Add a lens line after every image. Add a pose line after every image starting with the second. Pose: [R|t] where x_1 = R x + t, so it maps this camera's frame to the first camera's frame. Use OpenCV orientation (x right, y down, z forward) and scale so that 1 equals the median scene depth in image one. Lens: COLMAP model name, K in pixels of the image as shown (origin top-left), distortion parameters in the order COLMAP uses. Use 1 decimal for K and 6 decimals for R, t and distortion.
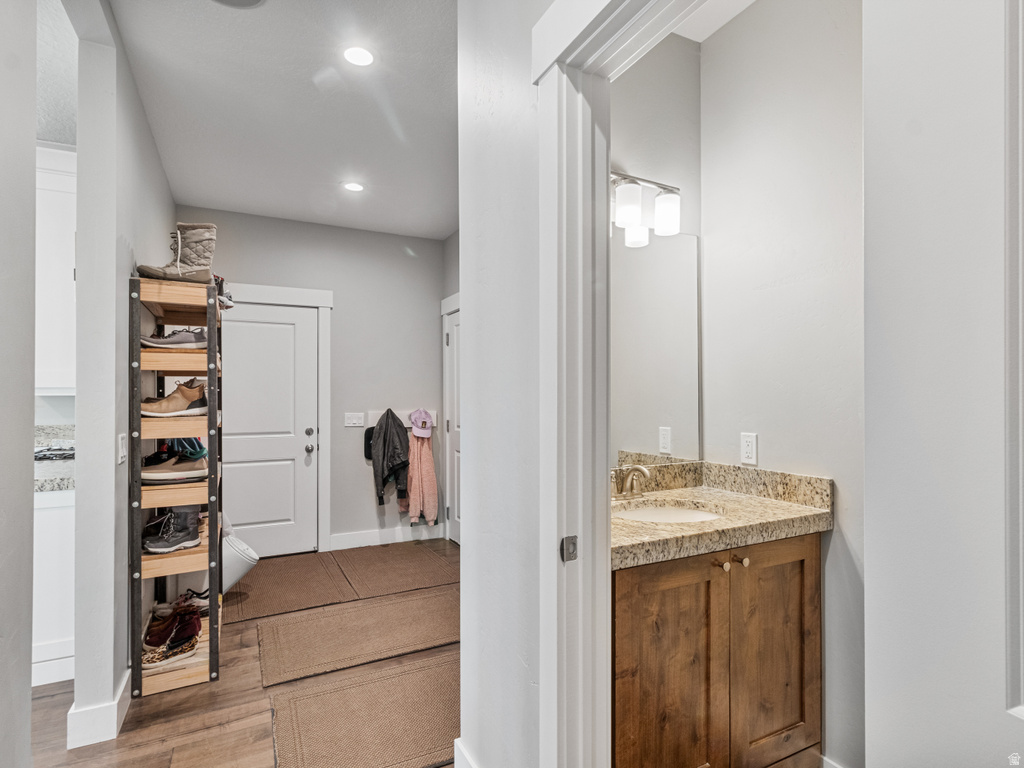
lens RADIAL K [[522.7, 0, 513.2], [0, 522.7, 390.0], [0, 0, 1]] dist [0.013211, 0.001244]
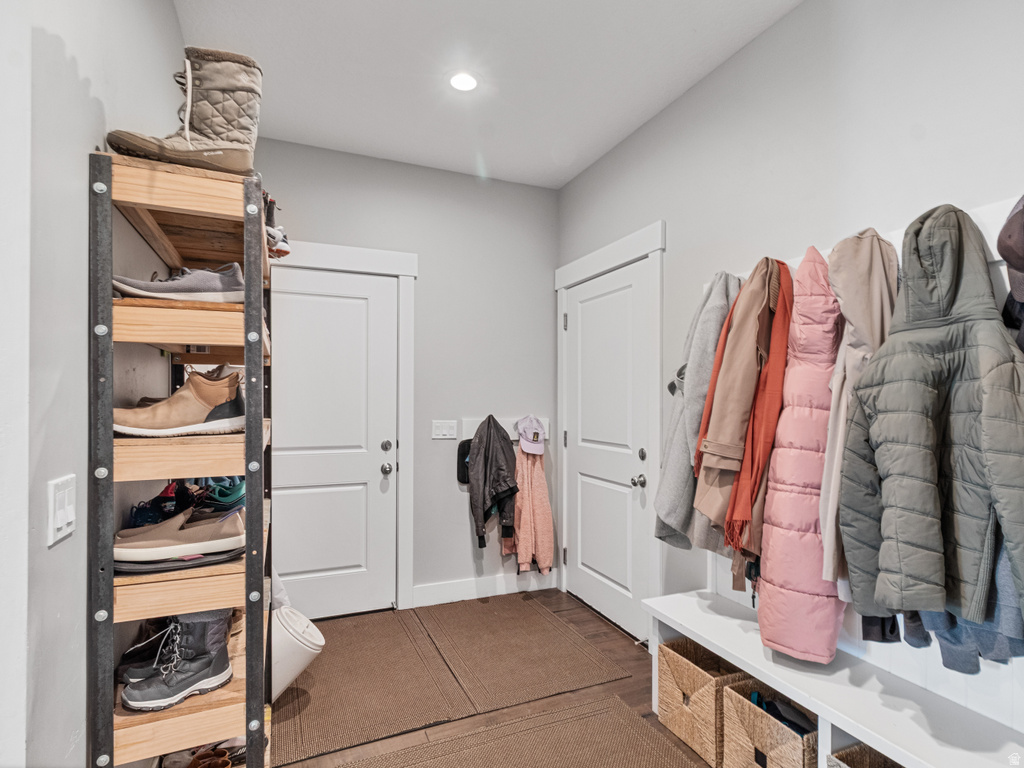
lens RADIAL K [[539.8, 0, 527.6], [0, 539.8, 396.6], [0, 0, 1]] dist [0.006689, 0.001962]
pose [[0.997957, 0.006818, -0.063517, -0.256247], [-0.006302, 0.999946, 0.008323, 0.006182], [0.063570, -0.007906, 0.997946, 0.460492]]
